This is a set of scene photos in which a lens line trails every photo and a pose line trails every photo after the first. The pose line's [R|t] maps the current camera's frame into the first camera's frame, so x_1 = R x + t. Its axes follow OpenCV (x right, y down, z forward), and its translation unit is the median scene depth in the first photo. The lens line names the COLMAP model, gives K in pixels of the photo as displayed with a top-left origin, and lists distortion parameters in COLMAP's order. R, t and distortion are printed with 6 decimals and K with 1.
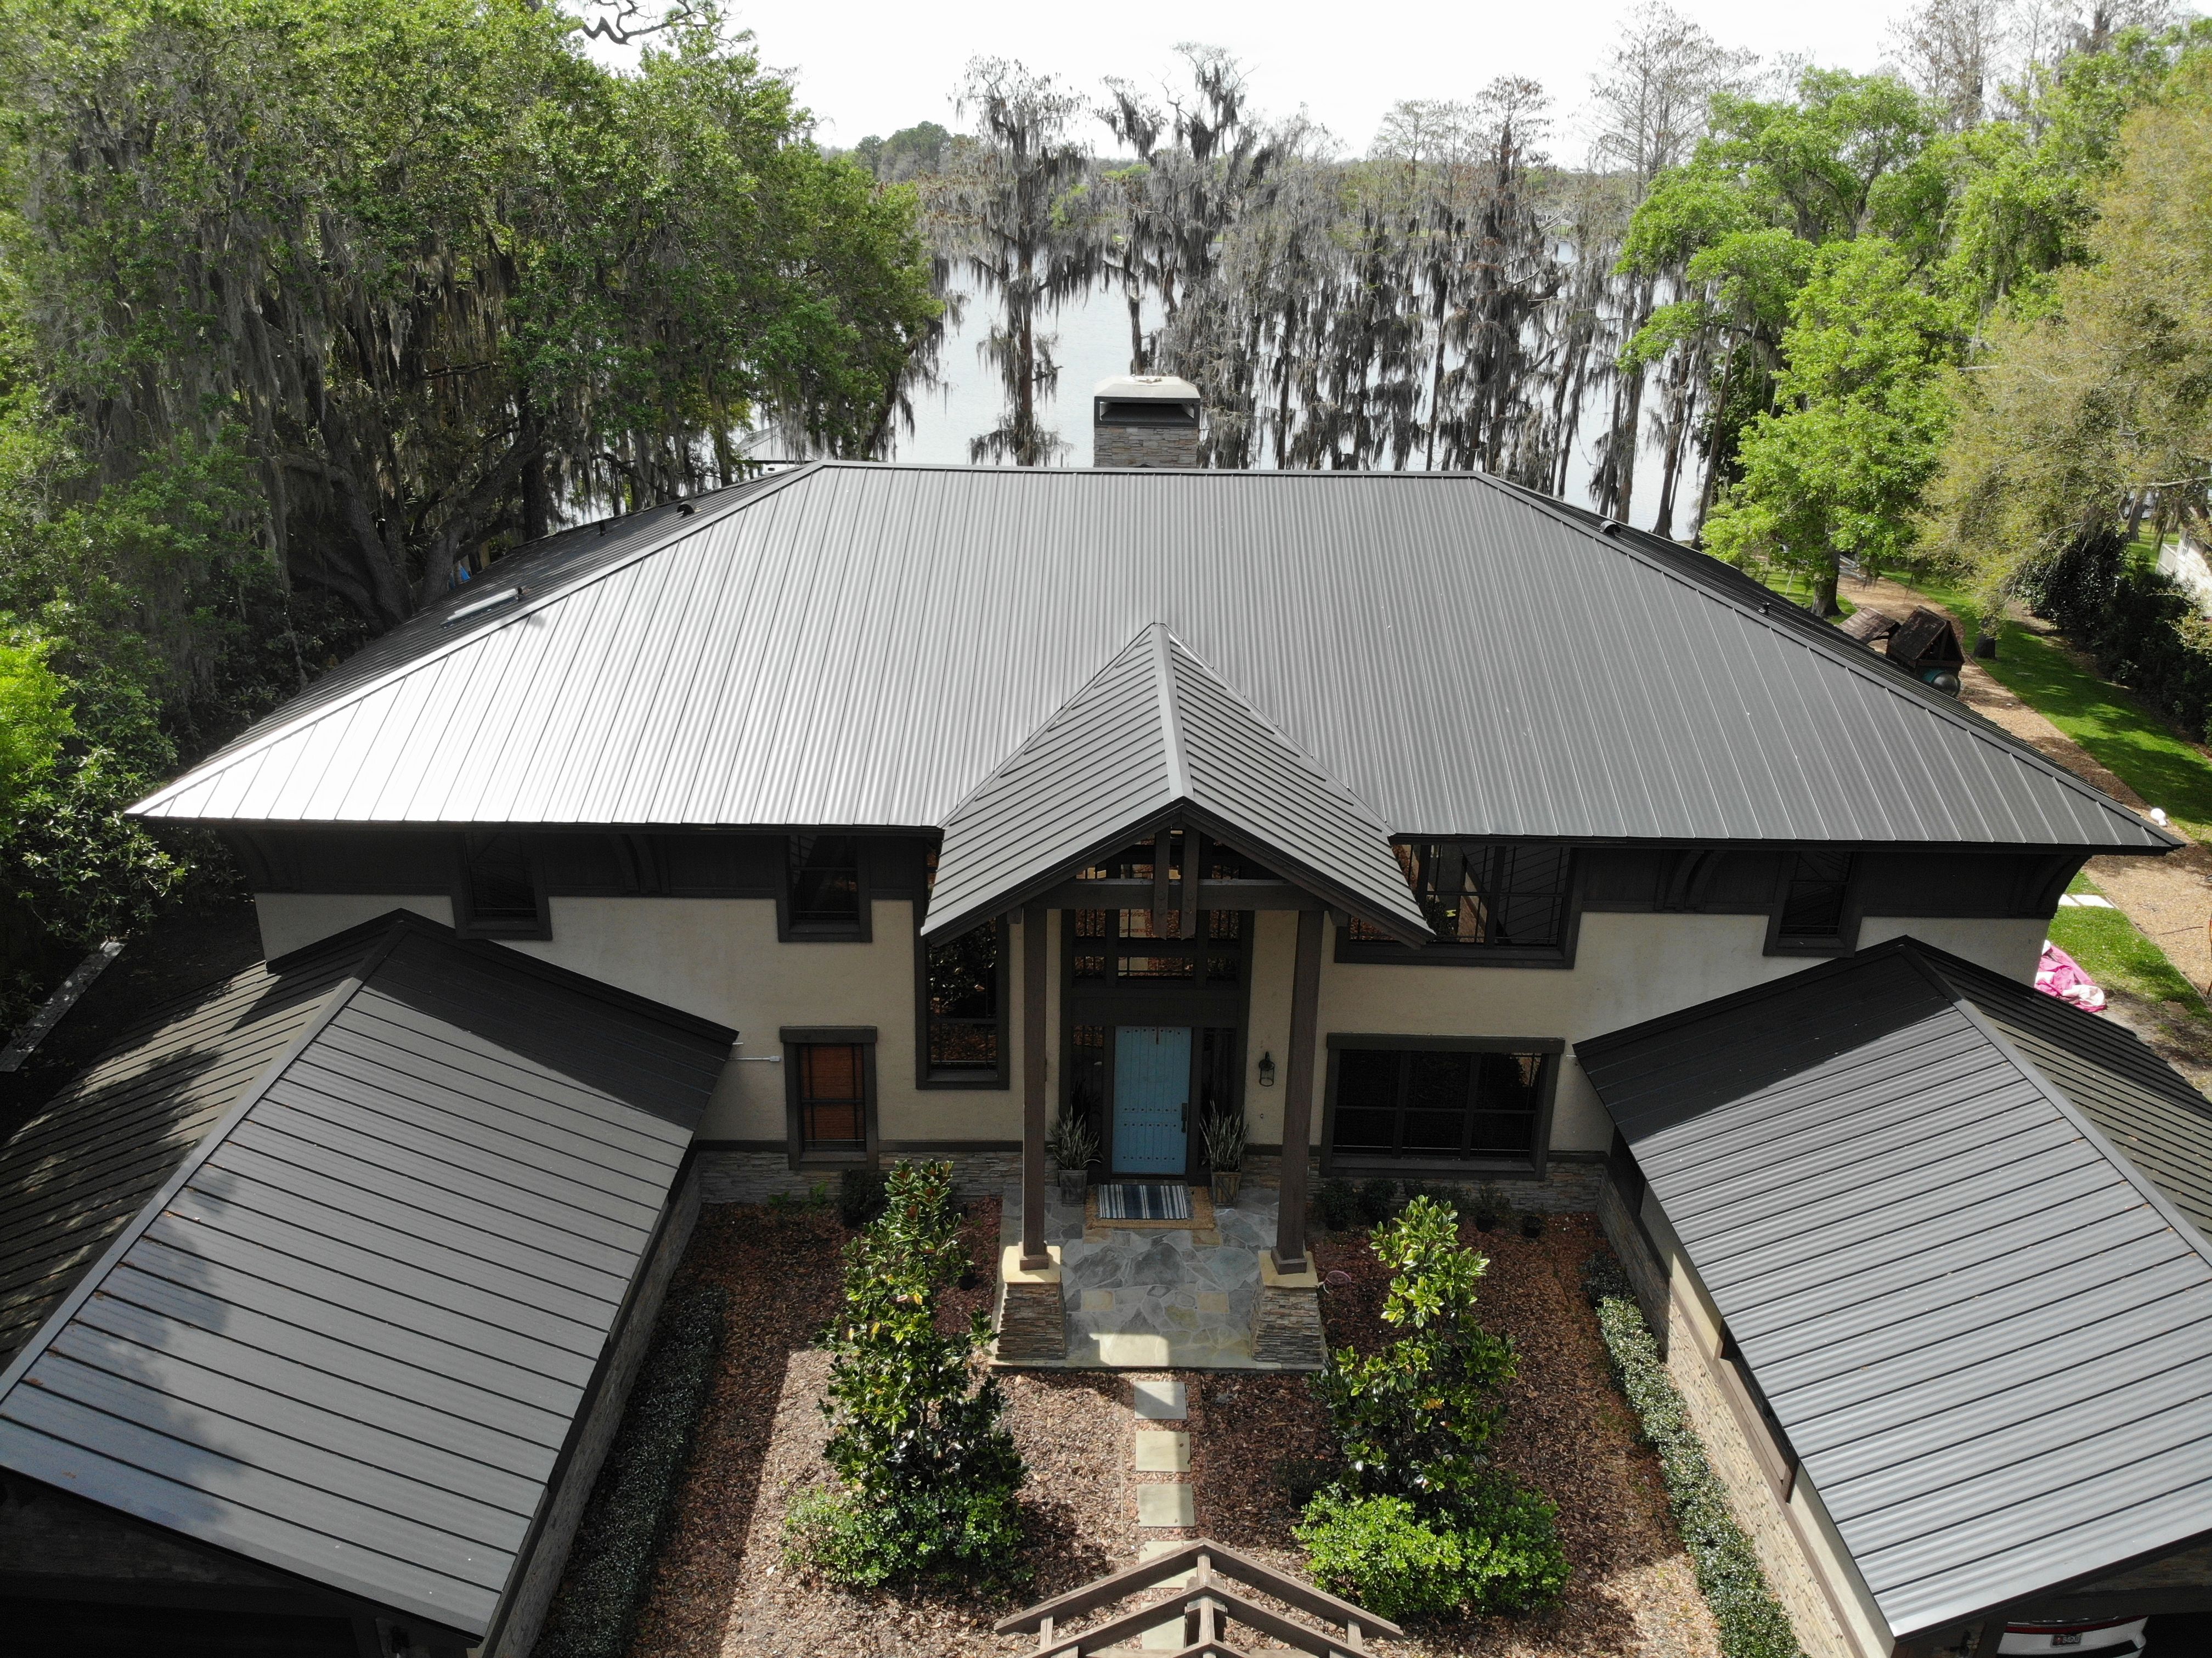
lens RADIAL K [[1607.3, 0, 1094.5], [0, 1607.3, 824.1], [0, 0, 1]] dist [0.035543, -0.124236]
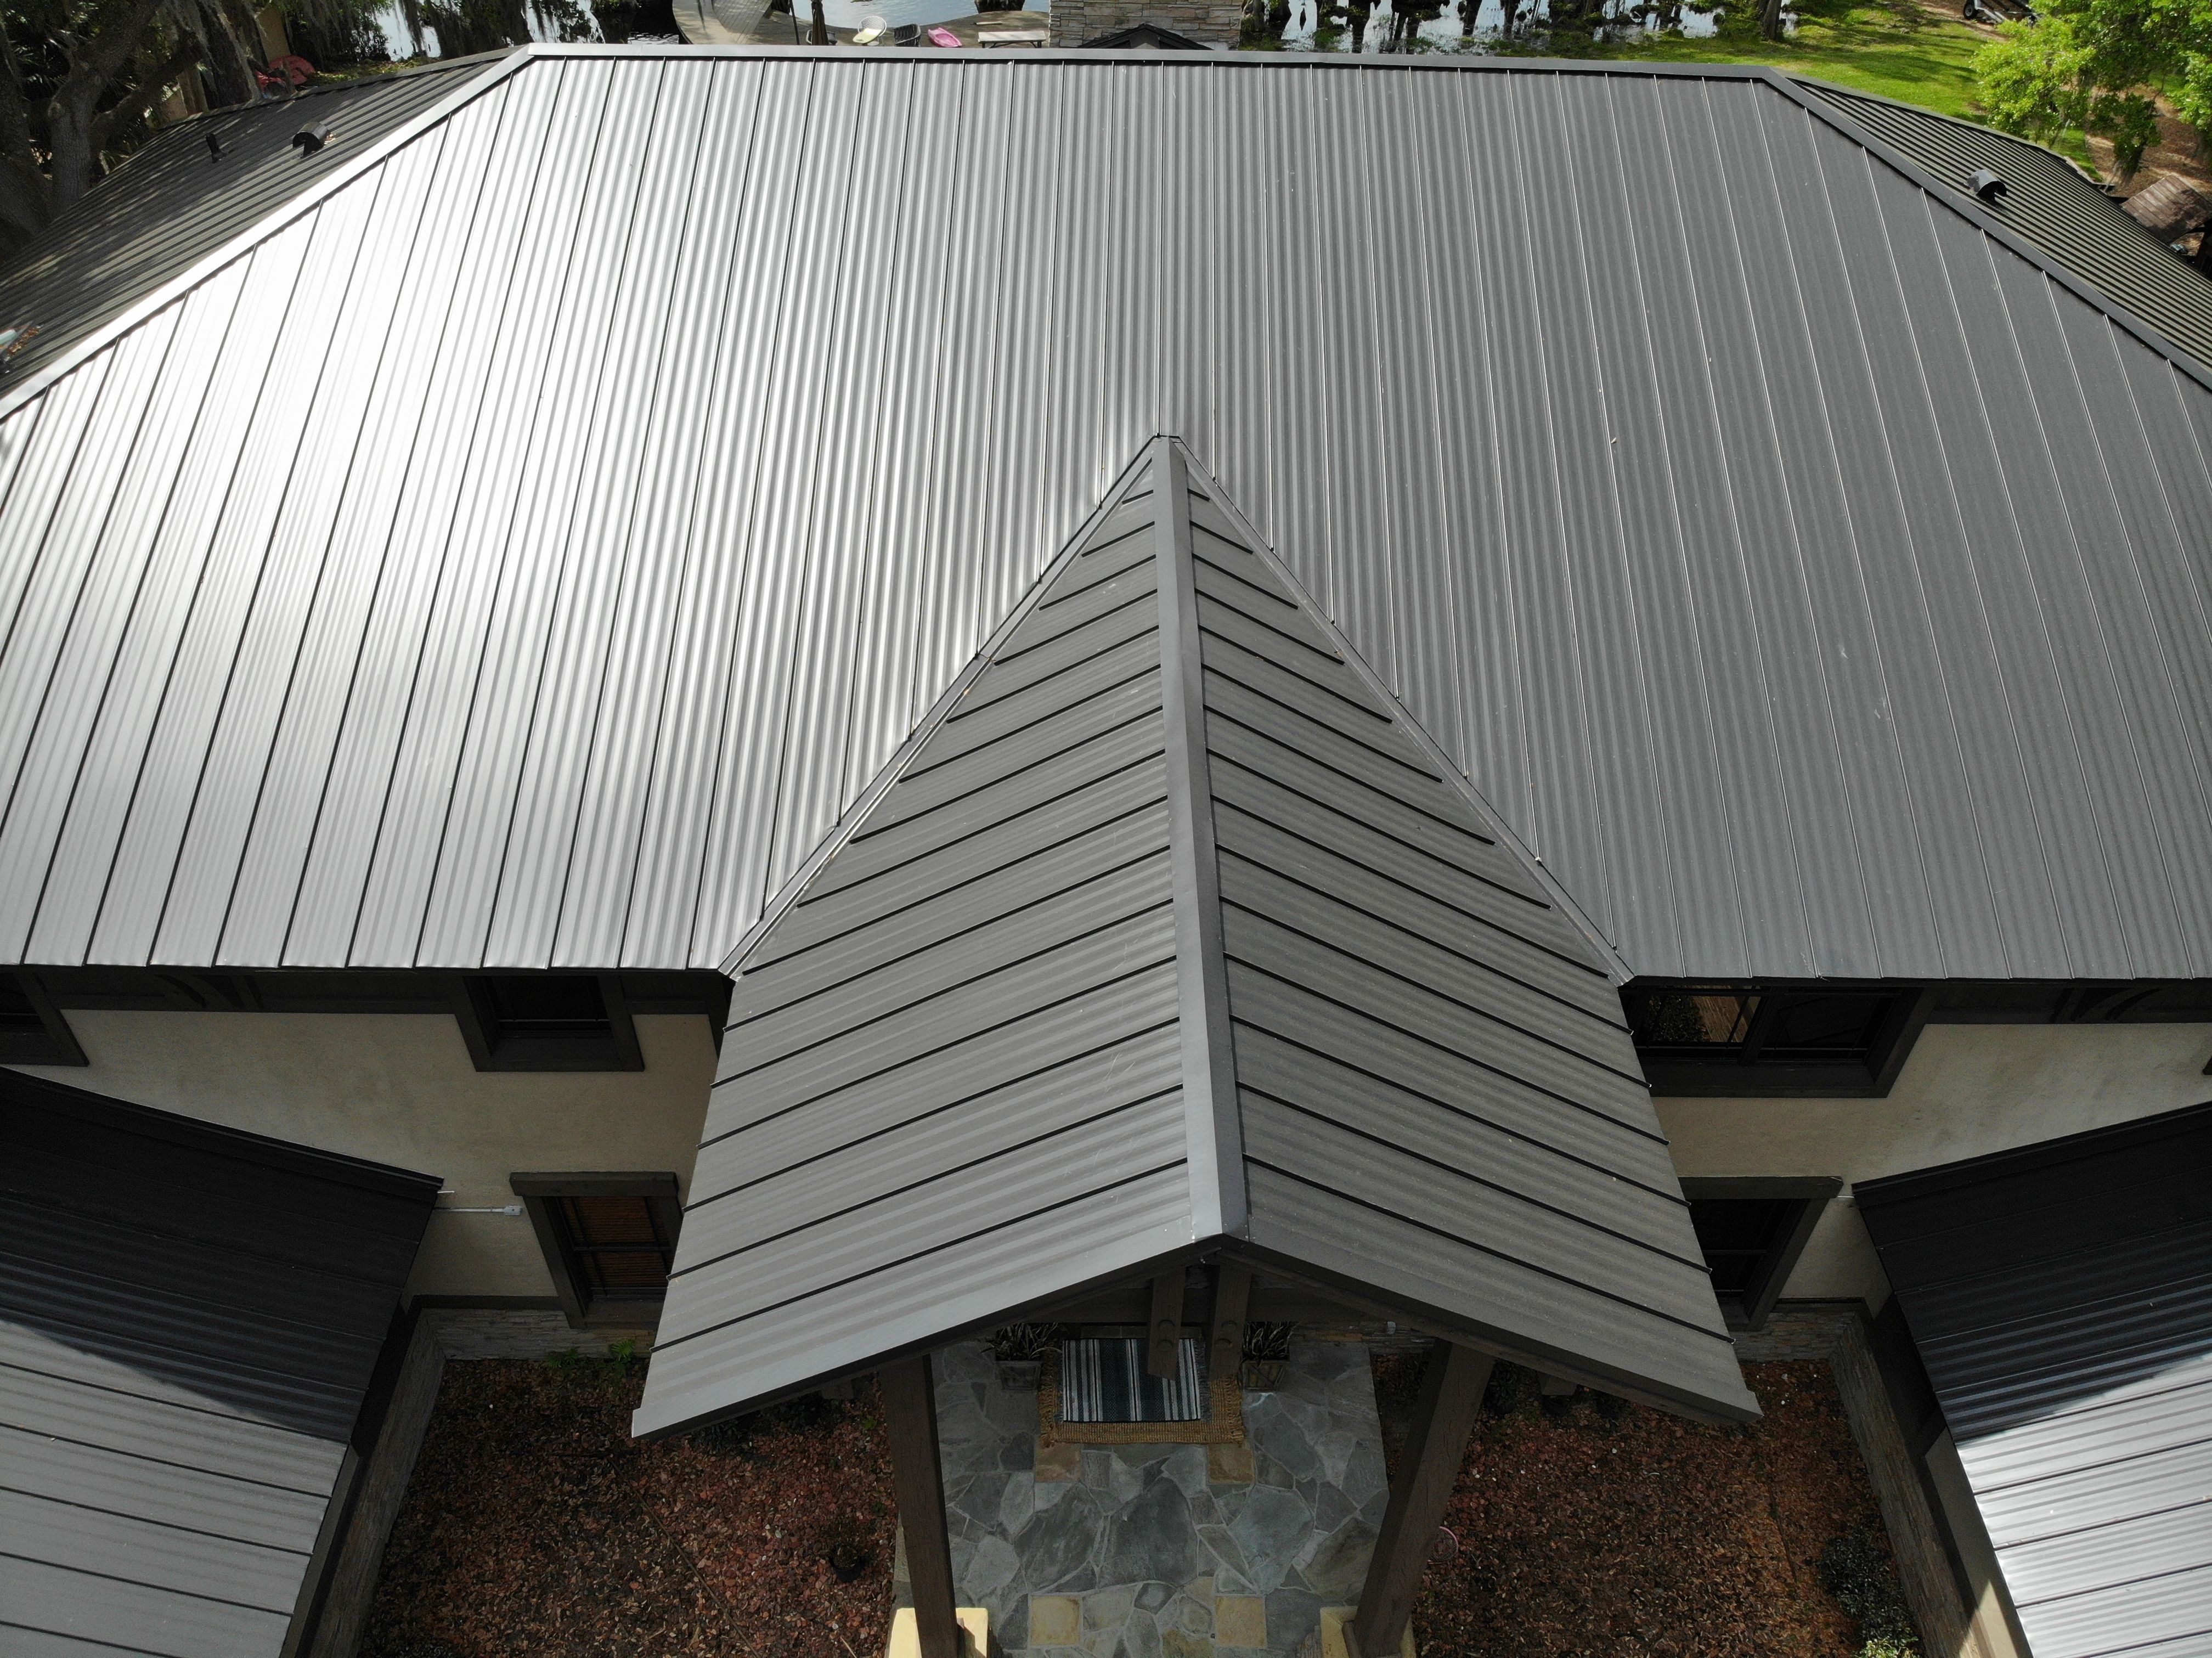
lens RADIAL K [[1607.3, 0, 1105.0], [0, 1607.3, 815.6], [0, 0, 1]] dist [0.035543, -0.124236]
pose [[0.999998, -0.001698, 0.001216, 0.019254], [0.001183, 0.940397, 0.340076, -0.190612], [-0.001721, -0.340074, 0.940397, 0.476618]]
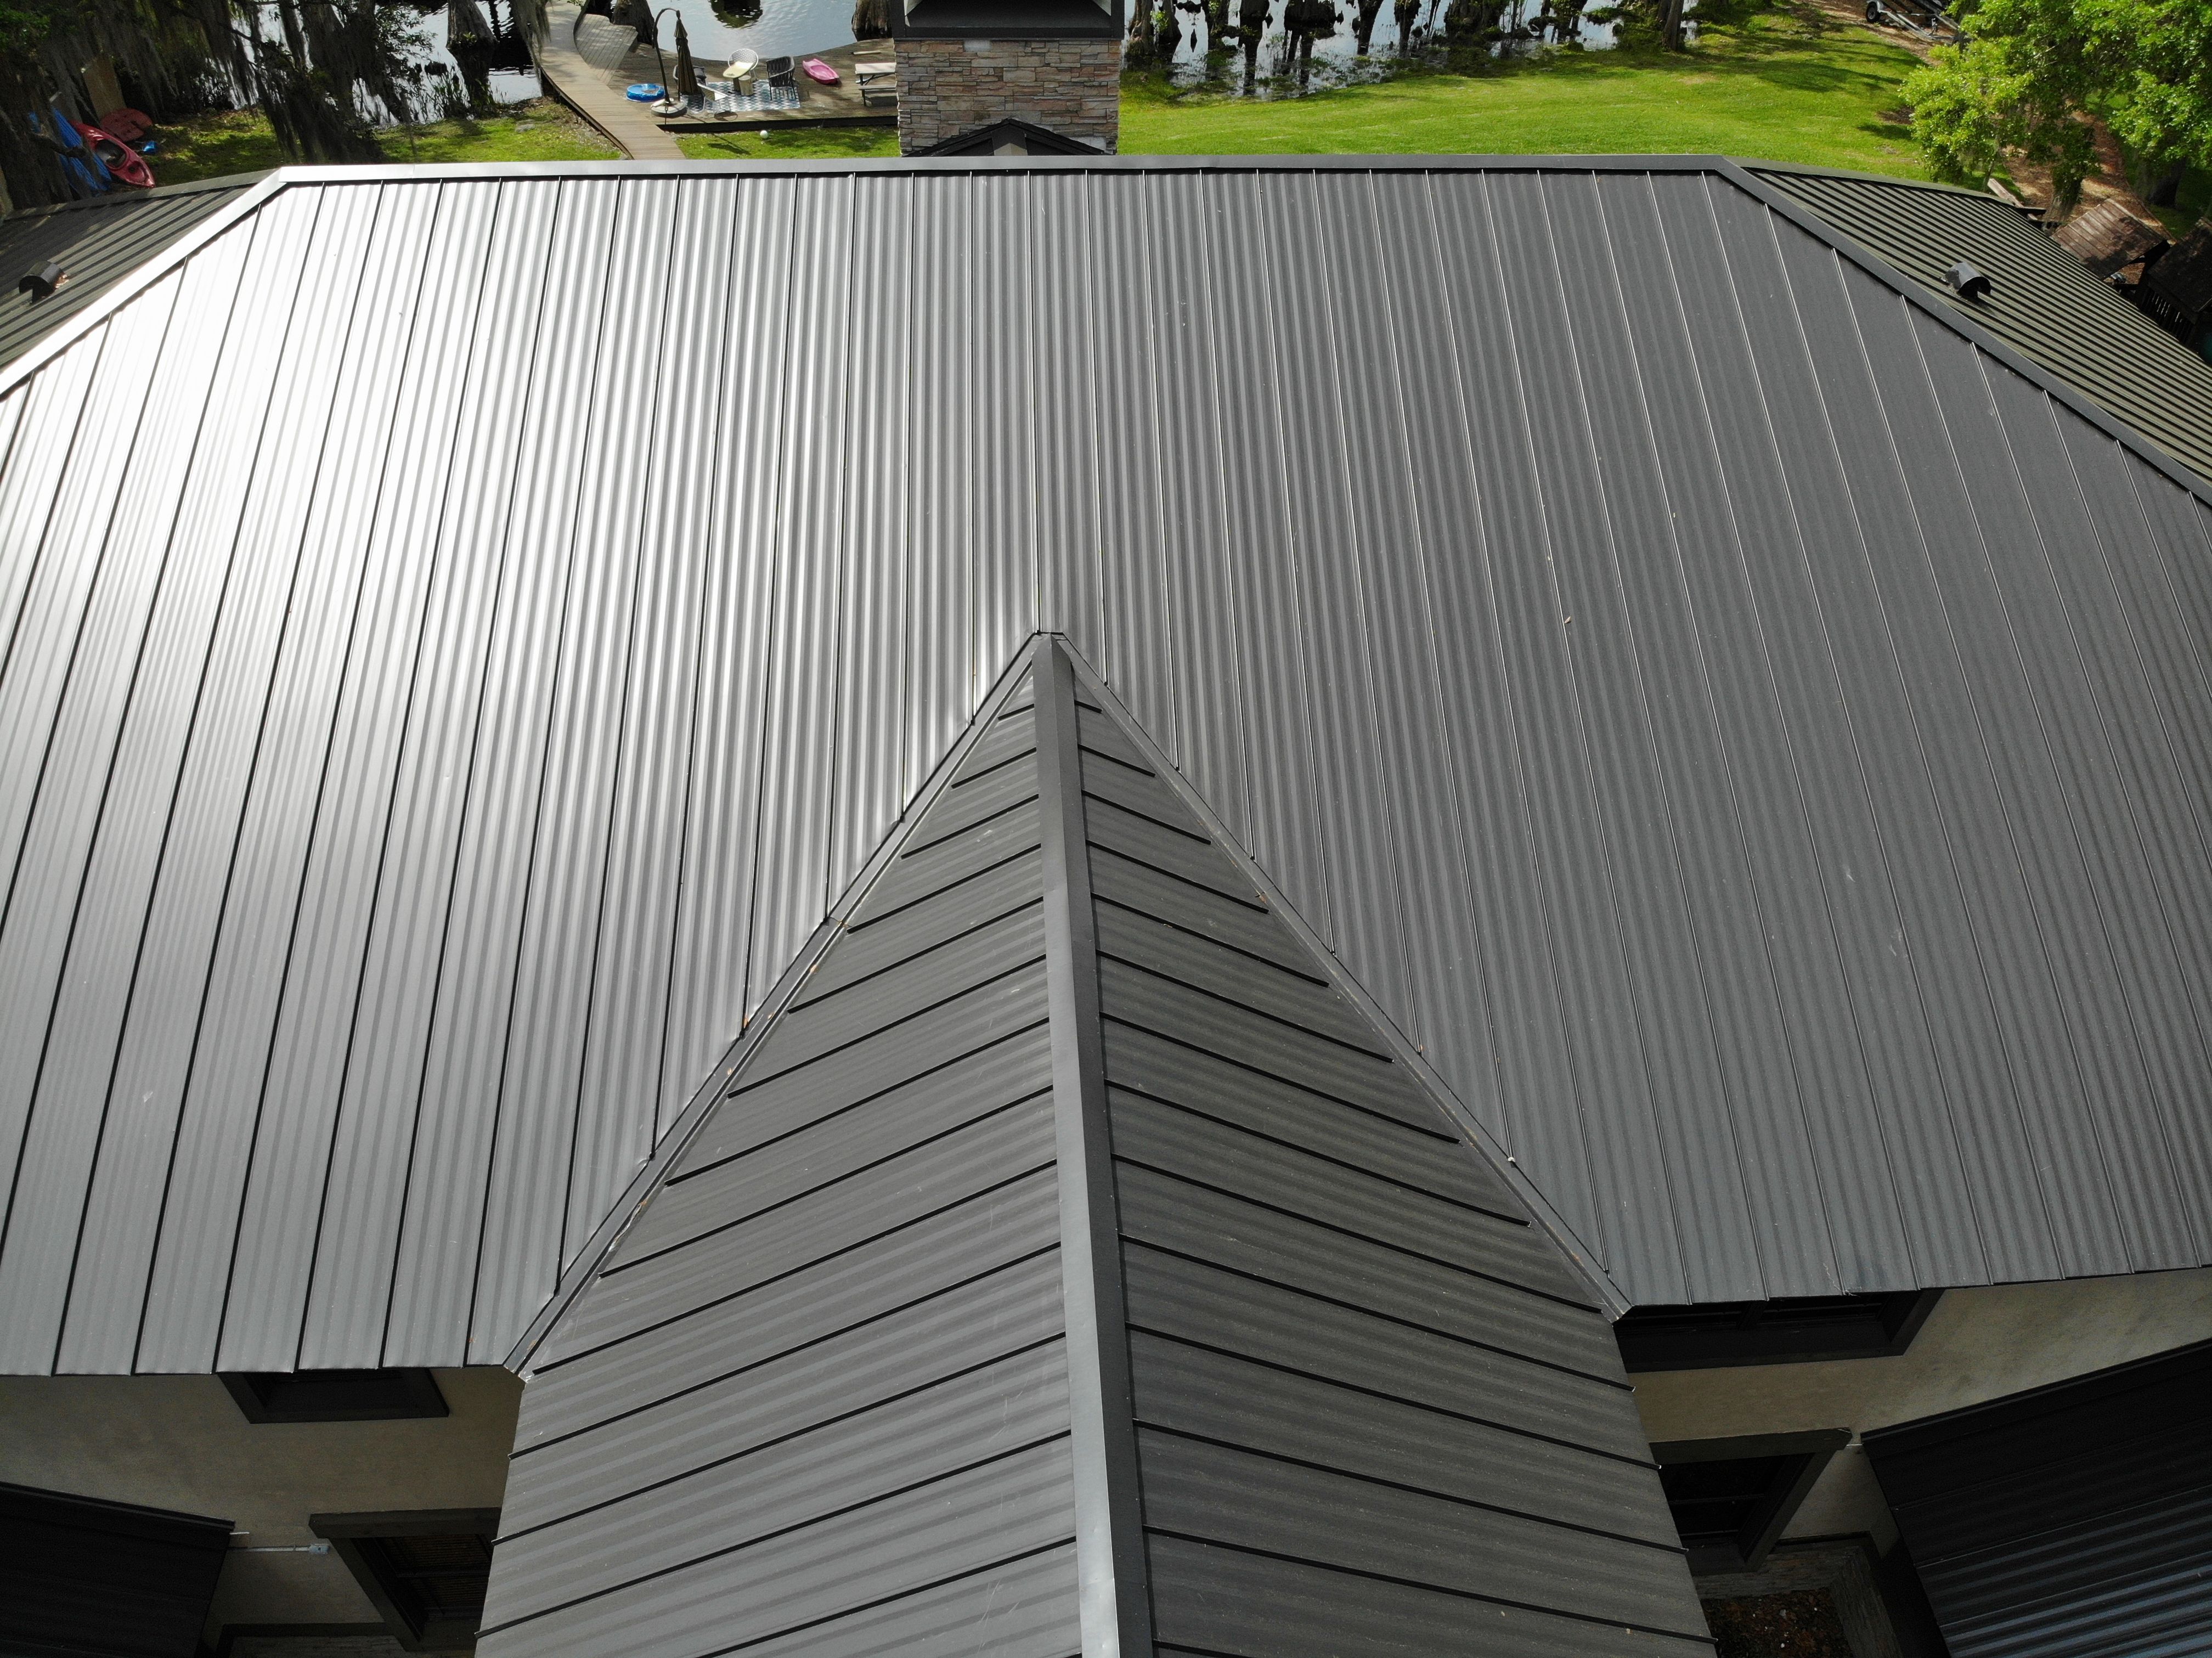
lens RADIAL K [[1607.3, 0, 1102.4], [0, 1607.3, 815.4], [0, 0, 1]] dist [0.035543, -0.124236]
pose [[0.998045, -0.041862, 0.046404, 0.032962], [0.023600, 0.939983, 0.340405, -0.231741], [-0.057869, -0.338645, 0.939133, 0.579614]]
